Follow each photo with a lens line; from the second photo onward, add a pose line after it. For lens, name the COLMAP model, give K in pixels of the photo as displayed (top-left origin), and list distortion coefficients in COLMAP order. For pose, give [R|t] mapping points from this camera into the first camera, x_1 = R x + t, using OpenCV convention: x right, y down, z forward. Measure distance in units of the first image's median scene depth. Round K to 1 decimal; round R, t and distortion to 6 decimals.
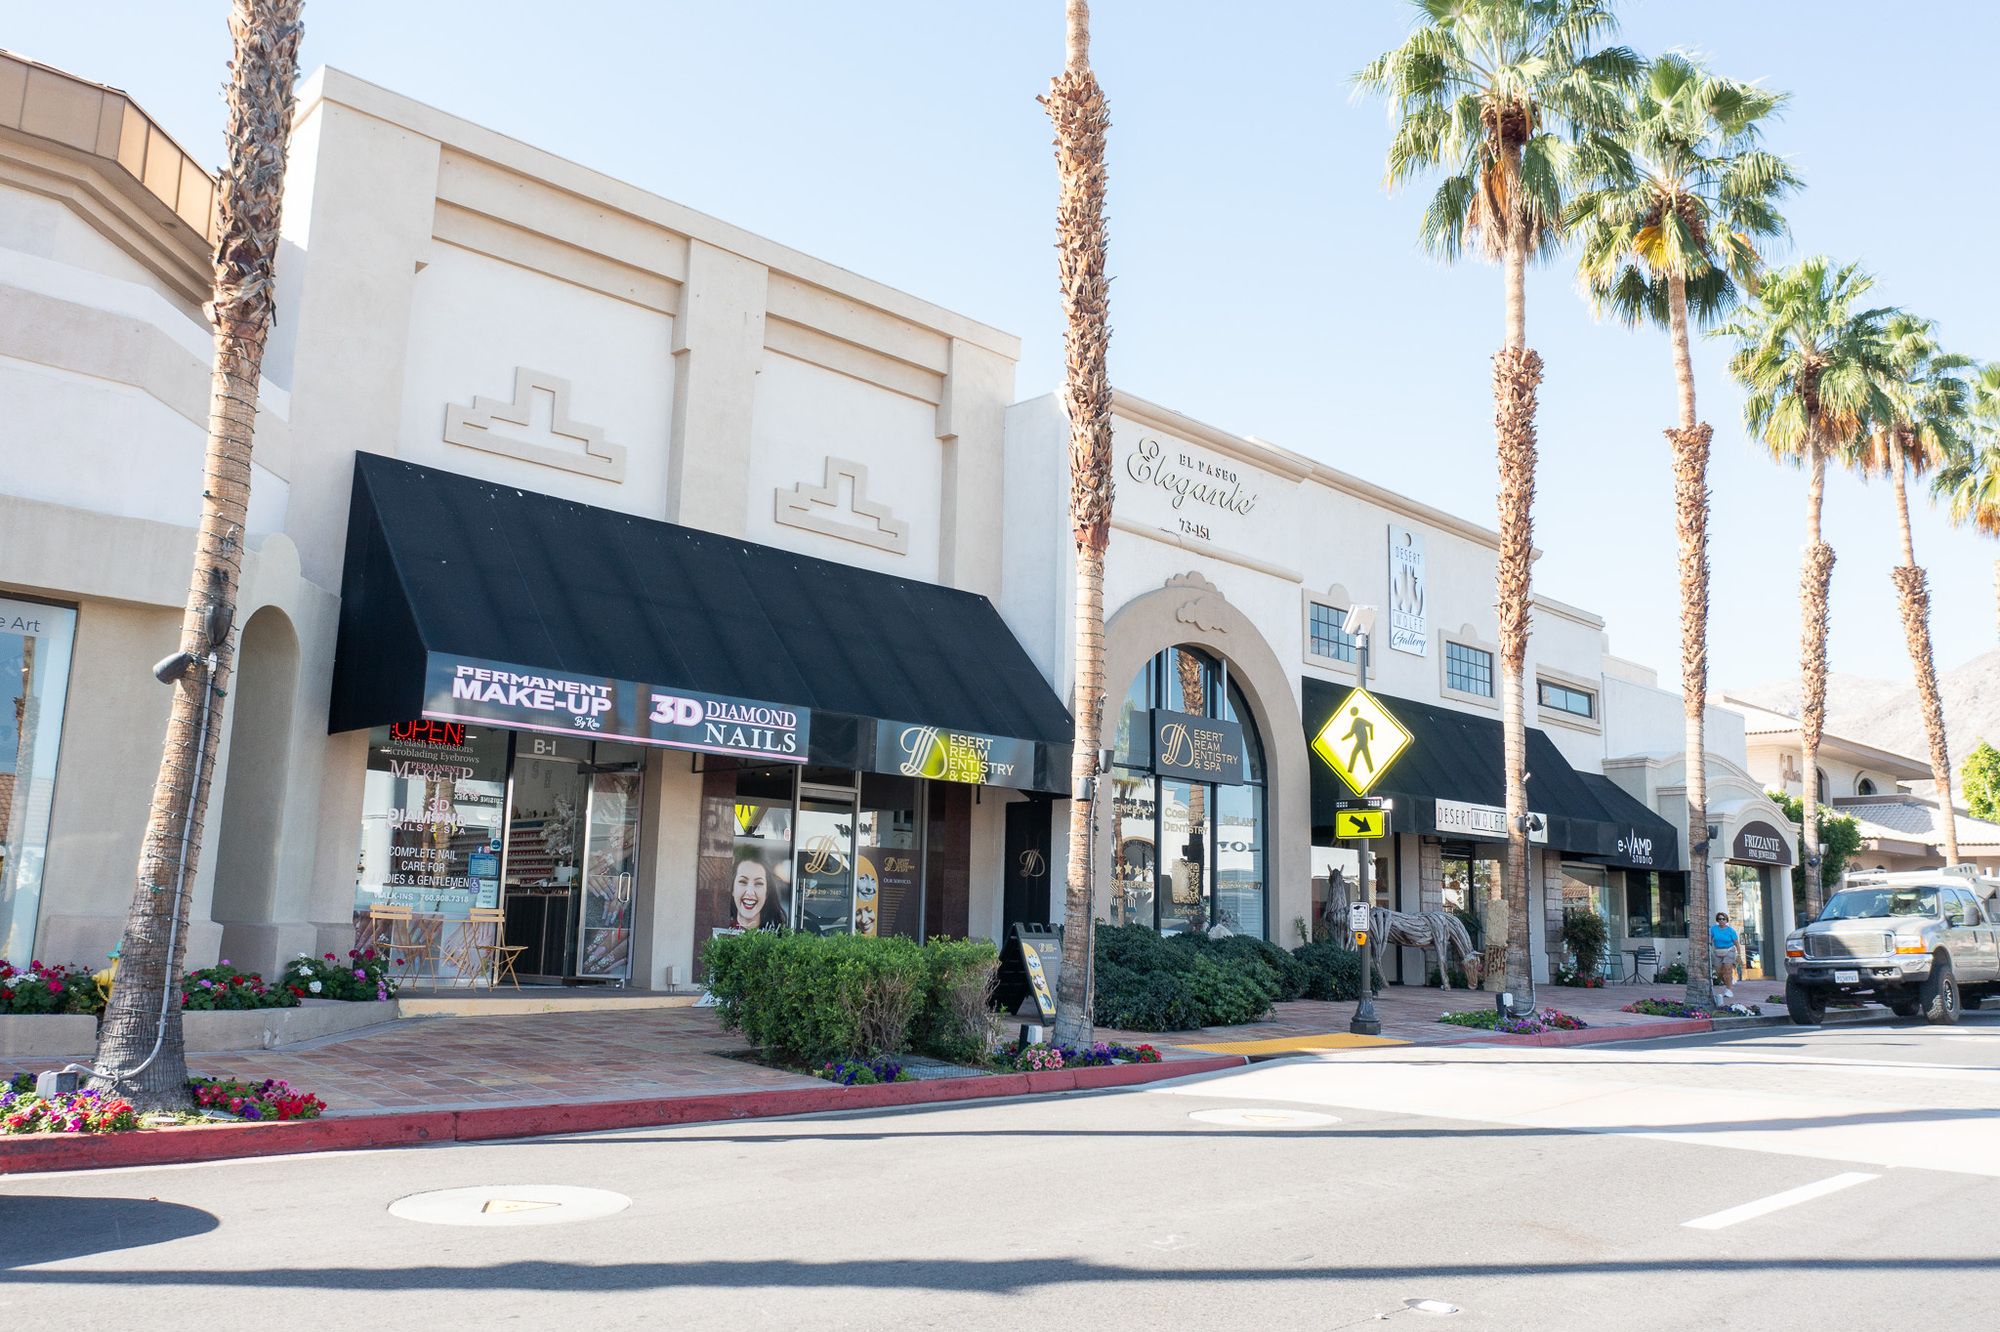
lens RADIAL K [[1559.1, 0, 1000.0], [0, 1559.1, 666.0], [0, 0, 1]] dist [-0.014758, -0.007293]
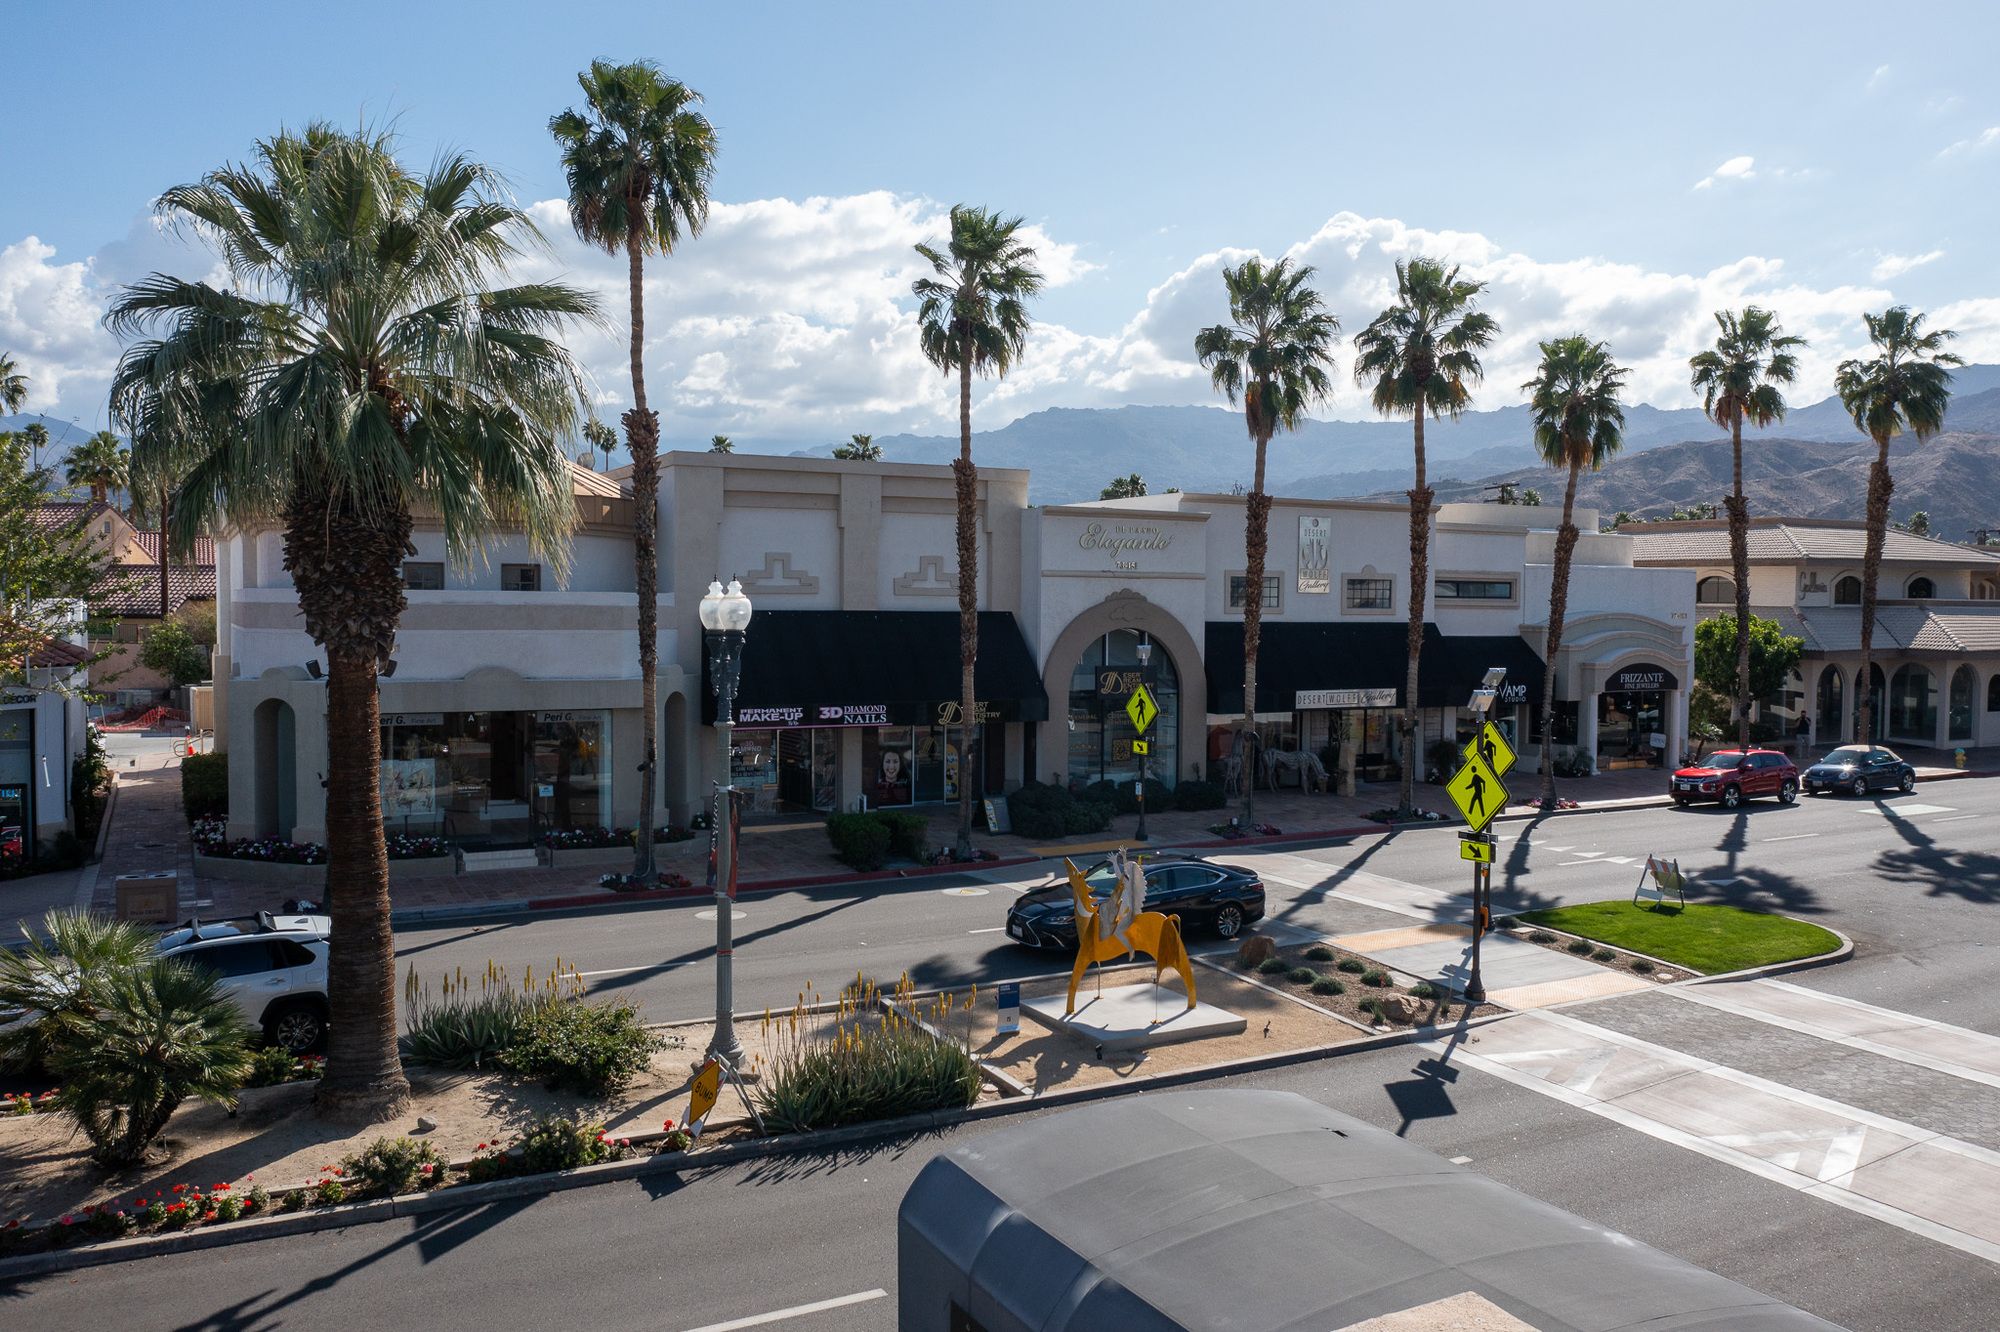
lens RADIAL K [[1559.1, 0, 1000.0], [0, 1559.1, 666.0], [0, 0, 1]] dist [-0.014758, -0.007293]
pose [[0.959276, -0.001914, -0.282464, 0.540999], [0.061423, 0.977462, 0.201979, -0.380694], [0.275711, -0.211103, 0.937773, -0.887641]]
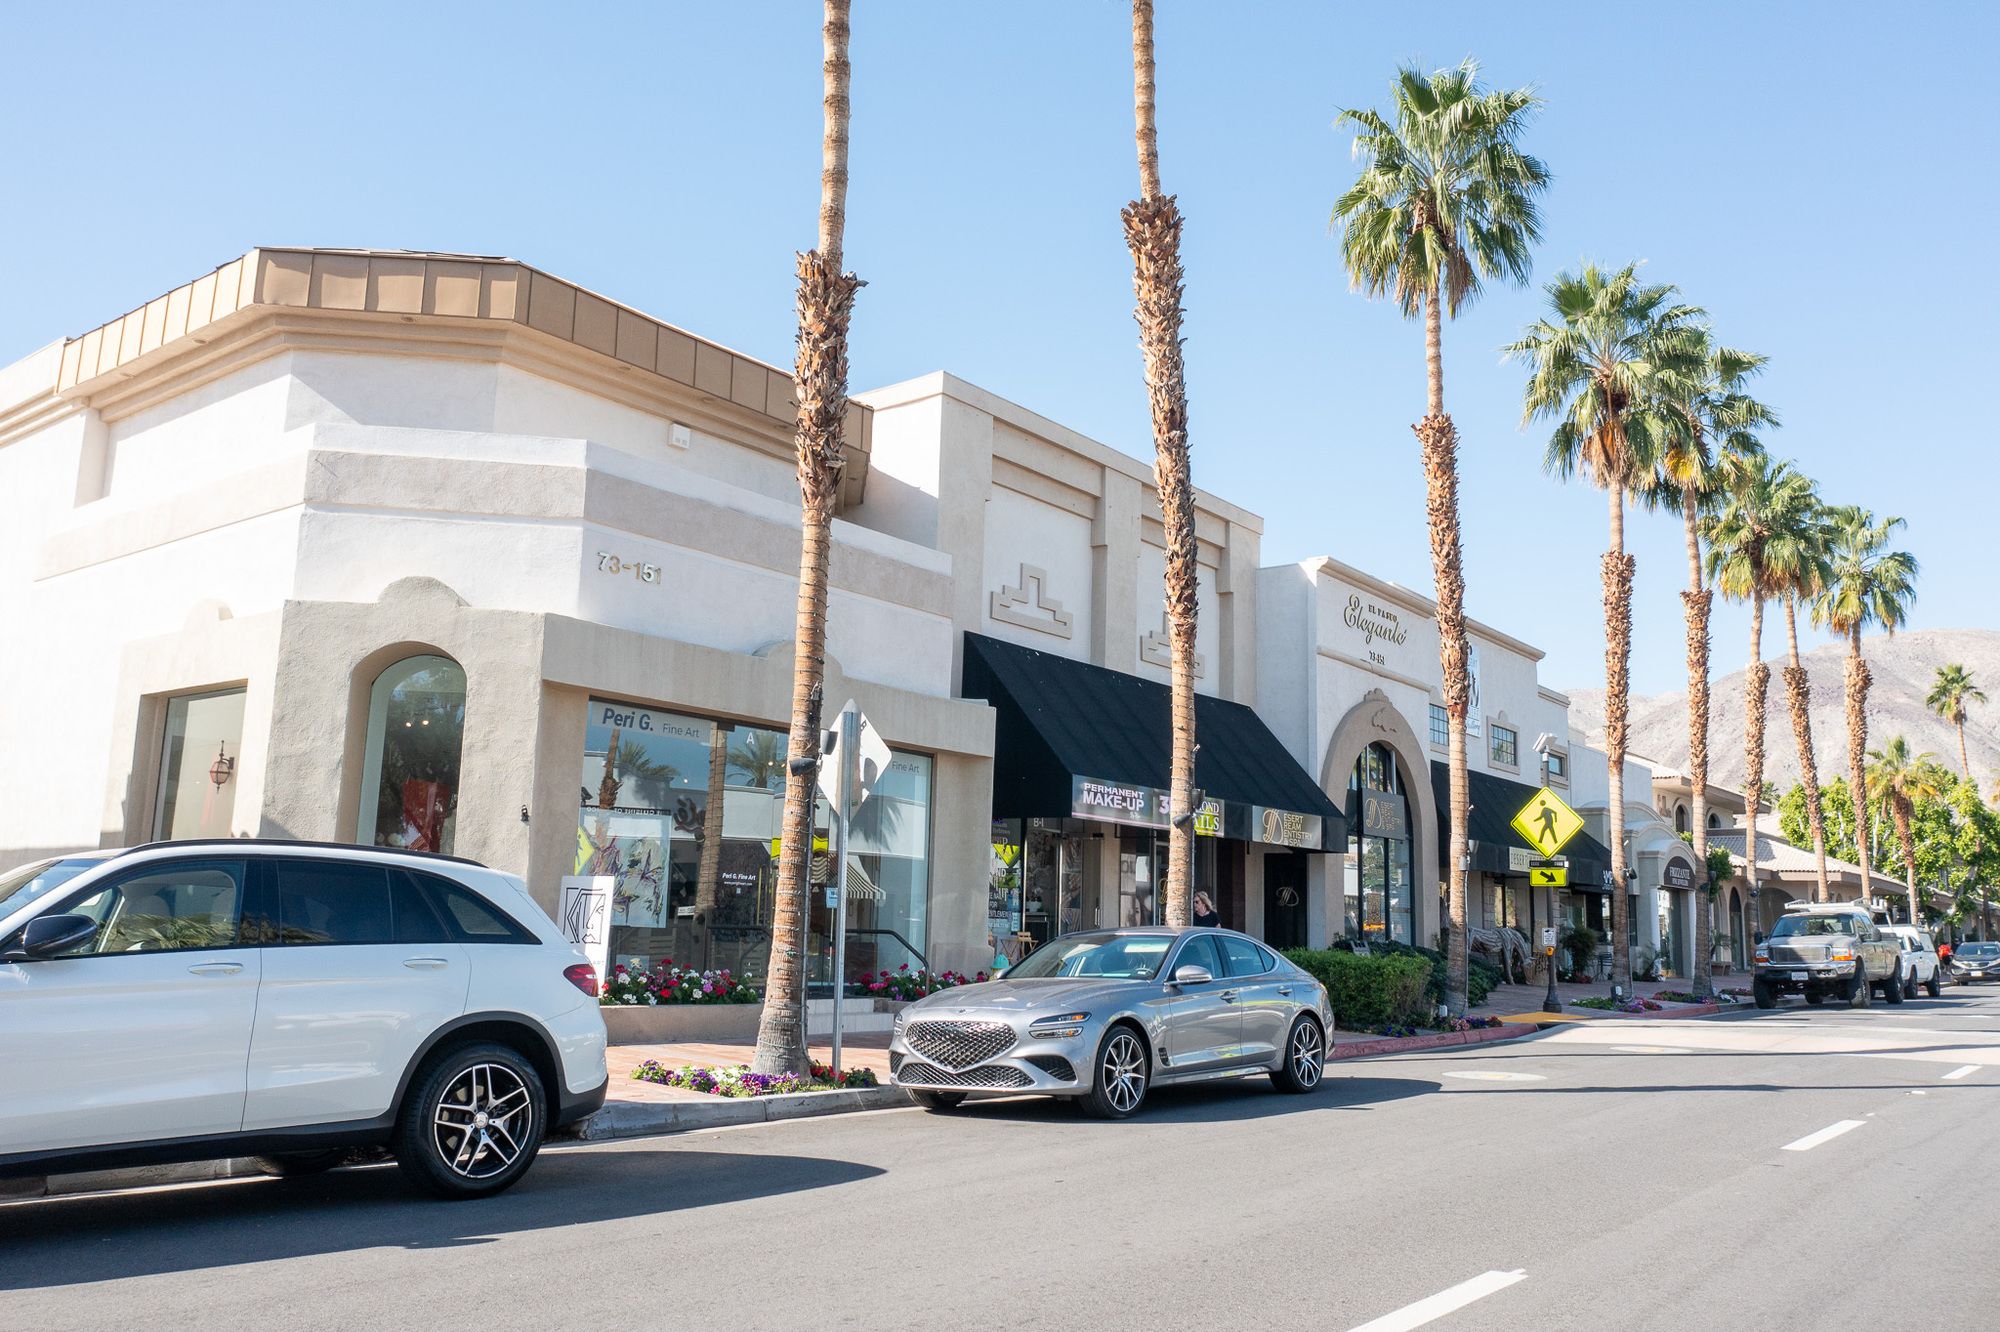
lens RADIAL K [[1575.8, 0, 1029.1], [0, 1575.8, 670.0], [0, 0, 1]] dist [0.006040, 0.002073]
pose [[0.988340, 0.025536, 0.150107, -0.422539], [-0.026317, 0.999648, 0.003217, -0.077710], [-0.149972, -0.007130, 0.988664, -0.380985]]
